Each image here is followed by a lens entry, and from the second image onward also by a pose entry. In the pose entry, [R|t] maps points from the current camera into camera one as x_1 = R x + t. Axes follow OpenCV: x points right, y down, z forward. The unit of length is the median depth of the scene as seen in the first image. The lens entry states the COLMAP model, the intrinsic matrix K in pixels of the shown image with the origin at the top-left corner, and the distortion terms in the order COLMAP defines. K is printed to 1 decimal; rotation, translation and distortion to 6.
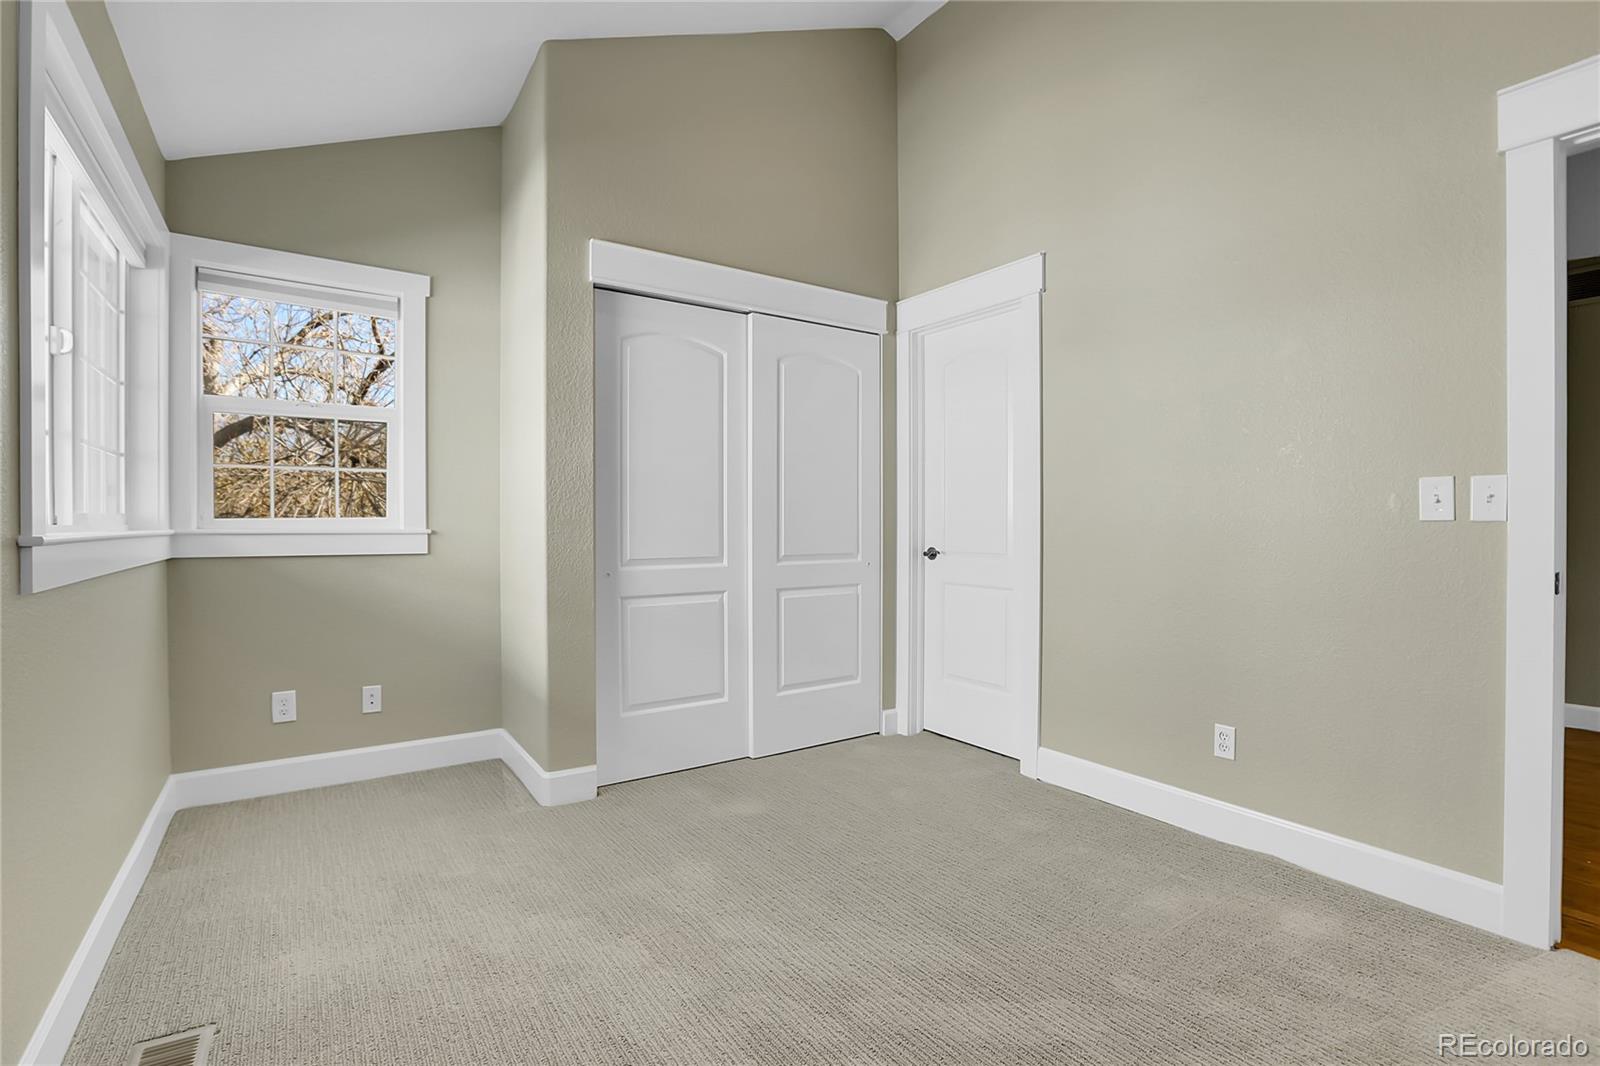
lens RADIAL K [[744.7, 0, 815.1], [0, 744.7, 530.5], [0, 0, 1]] dist [-0.033618, 0.000726]
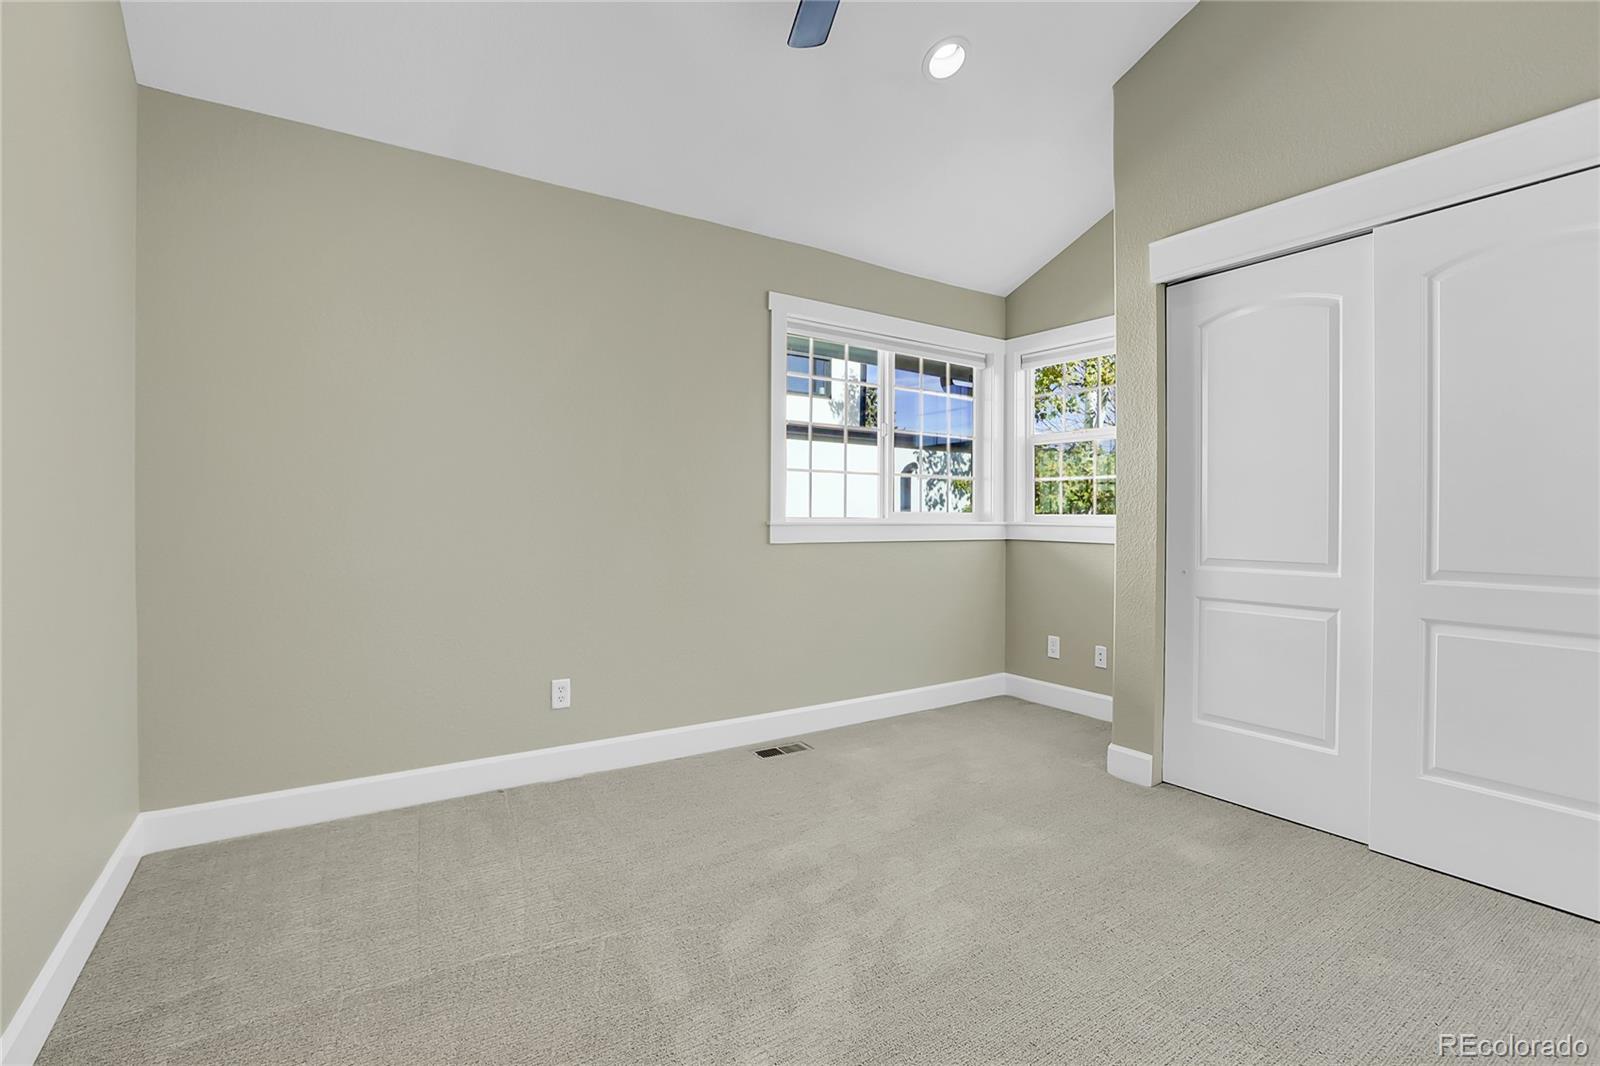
lens RADIAL K [[742.3, 0, 822.9], [0, 742.3, 527.5], [0, 0, 1]] dist [-0.002777, 0.000995]
pose [[0.013236, 0.014955, -0.999801, 0.683822], [-0.017078, 0.999746, 0.014728, -0.005478], [0.999767, 0.016880, 0.013488, 0.501202]]
